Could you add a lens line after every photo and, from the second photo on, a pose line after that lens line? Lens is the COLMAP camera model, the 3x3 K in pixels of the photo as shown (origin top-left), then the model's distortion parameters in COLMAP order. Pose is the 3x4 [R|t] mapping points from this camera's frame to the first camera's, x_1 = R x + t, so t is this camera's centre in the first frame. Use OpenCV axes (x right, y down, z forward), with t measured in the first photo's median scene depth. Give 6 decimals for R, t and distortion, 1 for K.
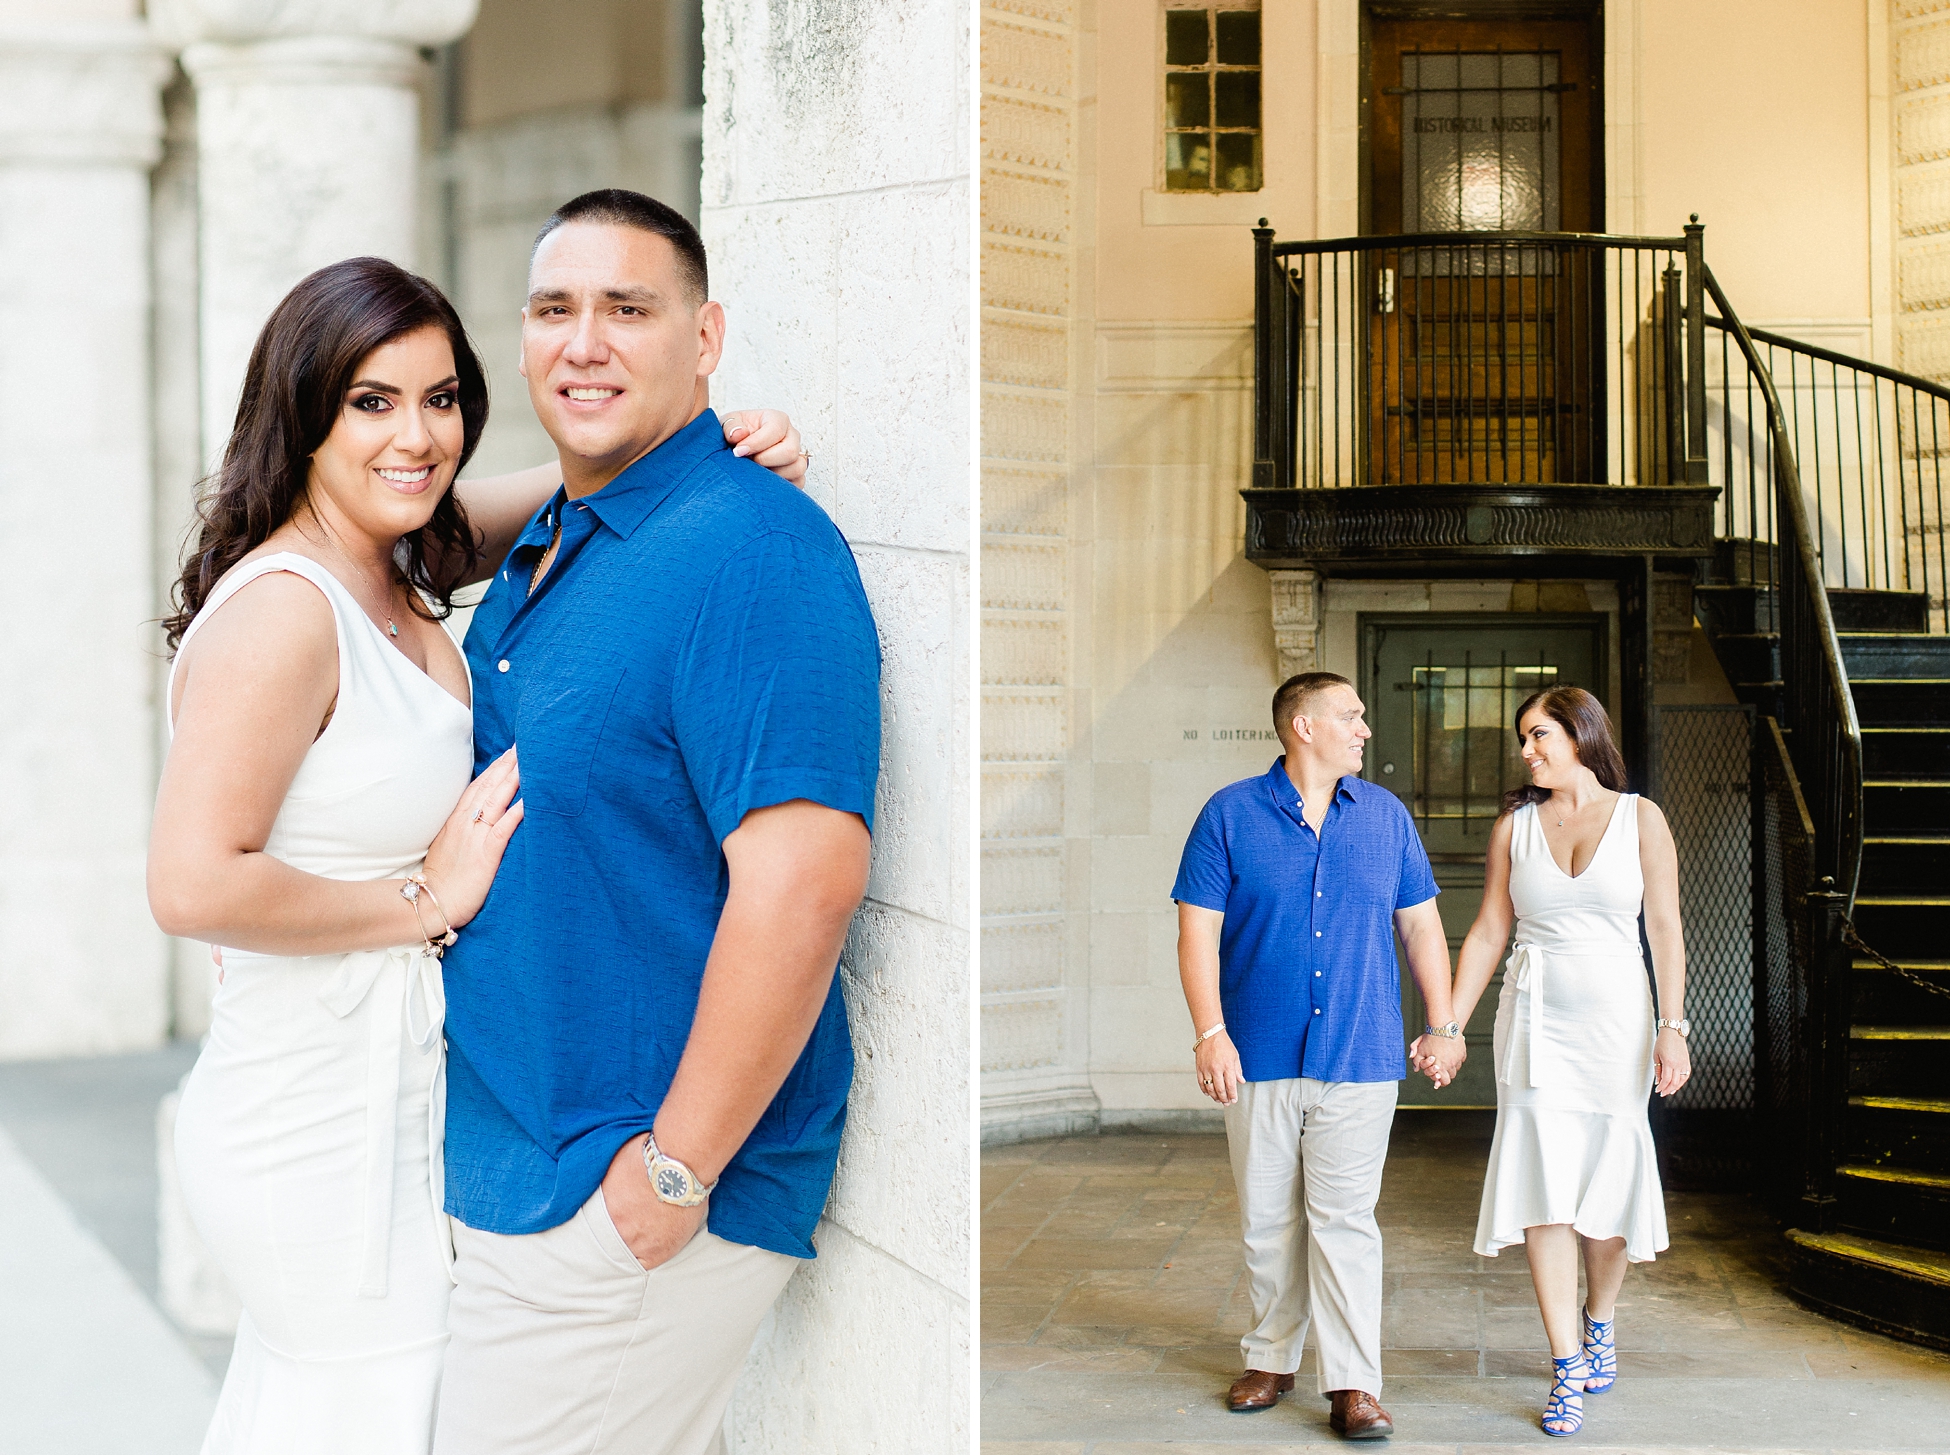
lens RADIAL K [[4720.9, 0, 982.7], [0, 4720.9, 734.5], [0, 0, 1]] dist [0.001942, 0.000000]
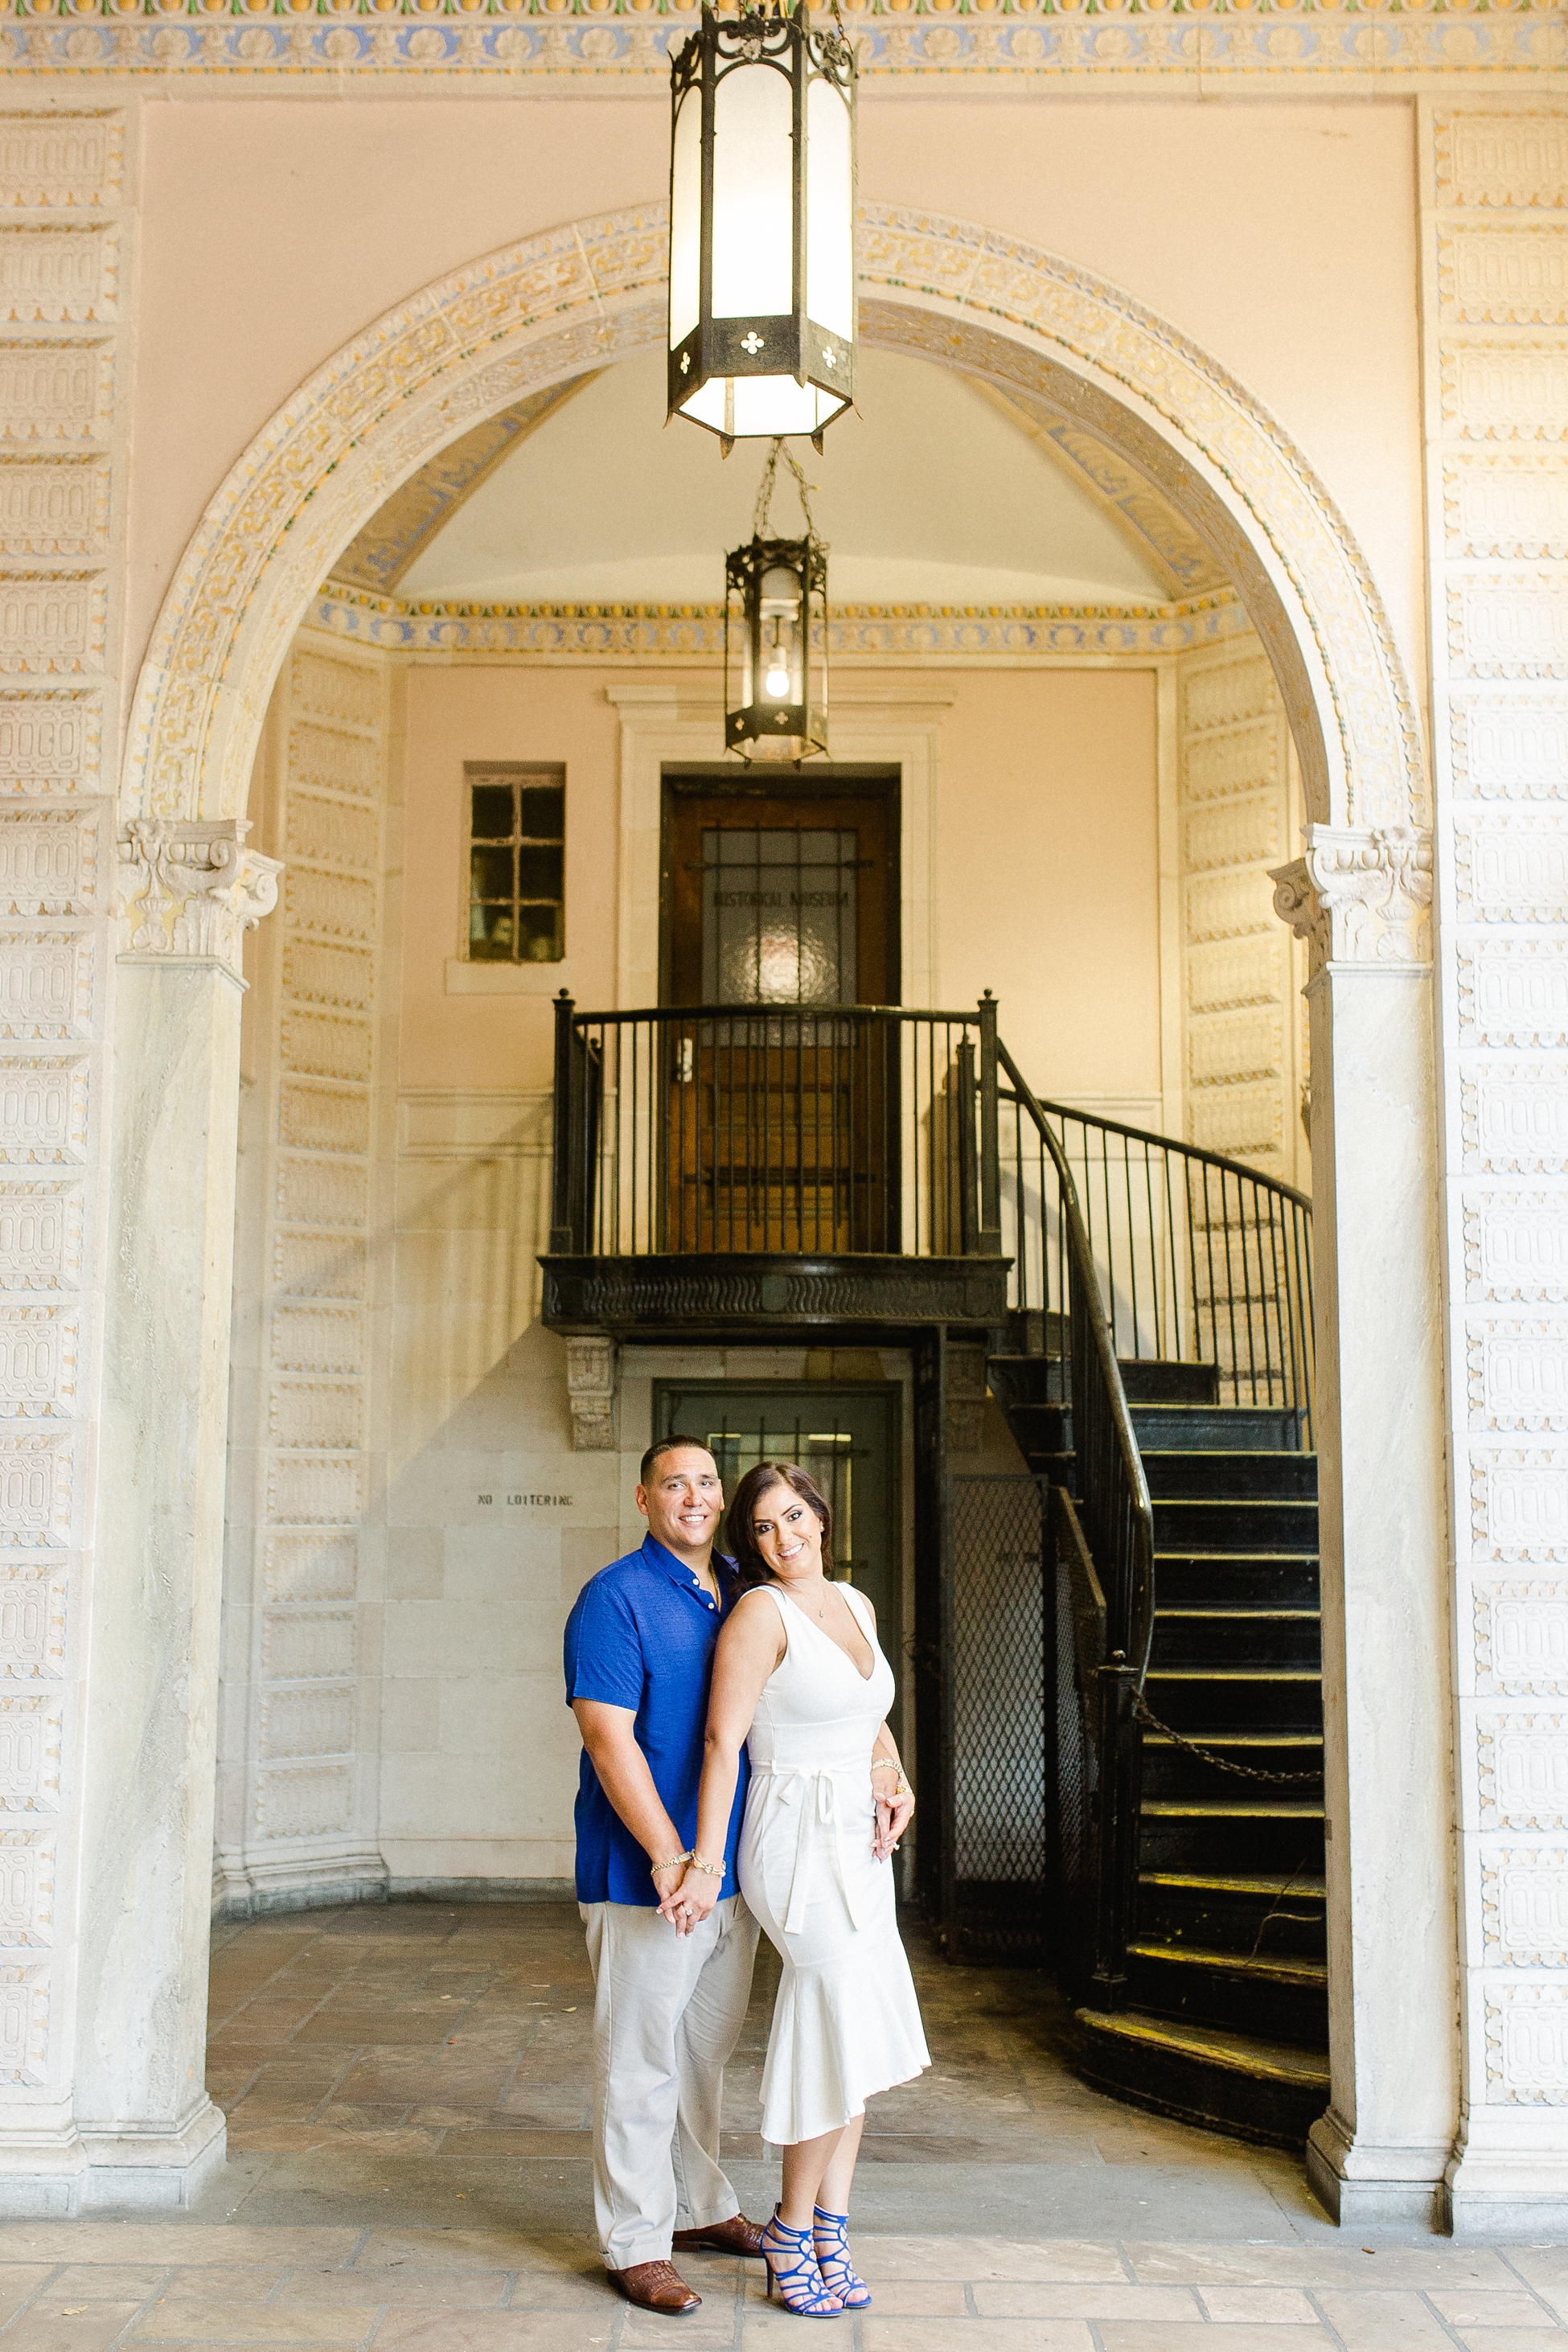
lens RADIAL K [[2324.4, 0, 763.3], [0, 2324.4, 1167.1], [0, 0, 1]] dist [-0.021138, 0.000000]
pose [[0.999897, 0.009668, 0.010568, 0.097327], [-0.009019, 0.998166, -0.059858, -0.041471], [-0.011128, 0.059757, 0.998151, 0.503174]]
